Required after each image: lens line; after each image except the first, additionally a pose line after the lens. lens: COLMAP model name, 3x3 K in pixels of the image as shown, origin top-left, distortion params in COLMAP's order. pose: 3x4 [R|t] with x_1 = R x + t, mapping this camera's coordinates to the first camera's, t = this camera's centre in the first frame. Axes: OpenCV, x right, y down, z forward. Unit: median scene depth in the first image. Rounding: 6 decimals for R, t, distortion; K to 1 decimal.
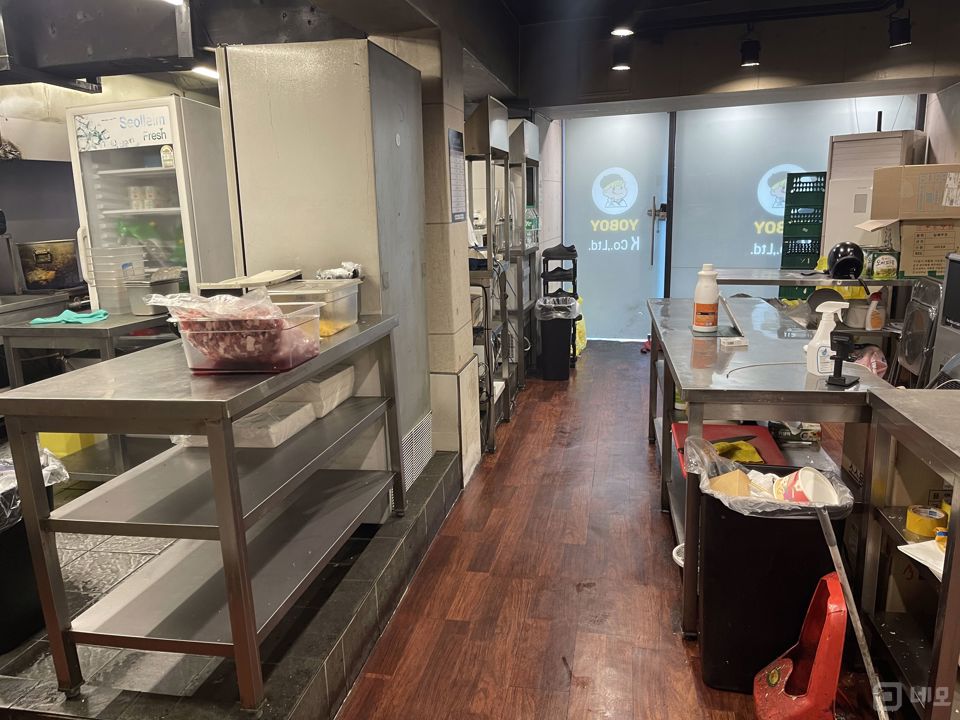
lens RADIAL K [[712.8, 0, 486.2], [0, 712.8, 367.5], [0, 0, 1]] dist [0.066195, -0.084408]
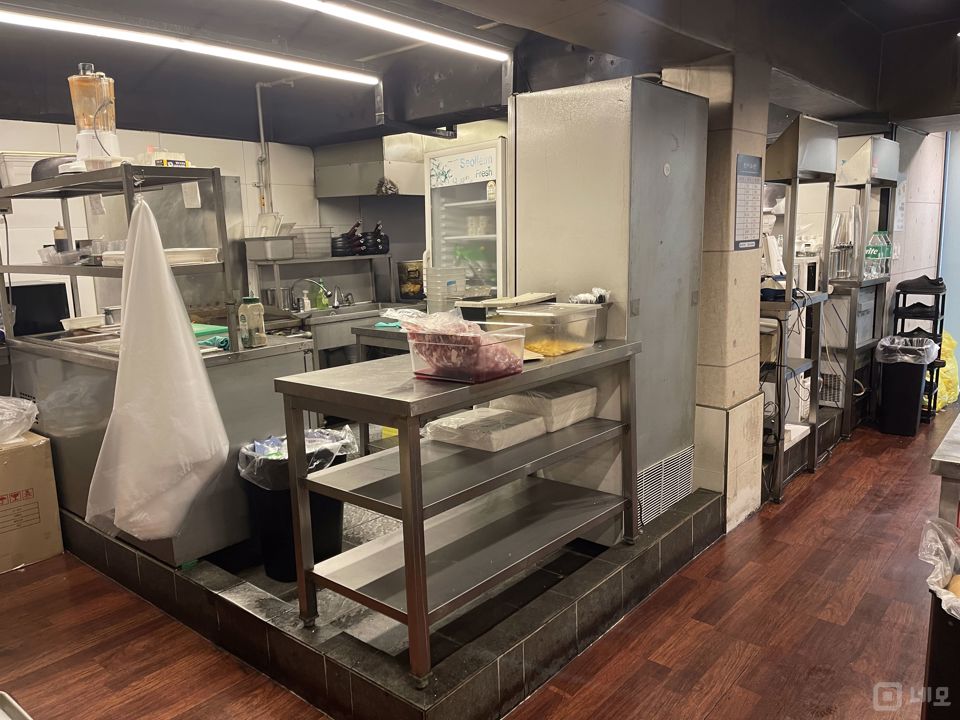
lens RADIAL K [[712.8, 0, 483.7], [0, 712.8, 354.0], [0, 0, 1]] dist [0.066195, -0.084408]
pose [[0.871618, 0.087971, -0.482227, 0.138481], [-0.111529, 0.993553, -0.020335, -0.009541], [0.477329, 0.071506, 0.875810, 0.013446]]
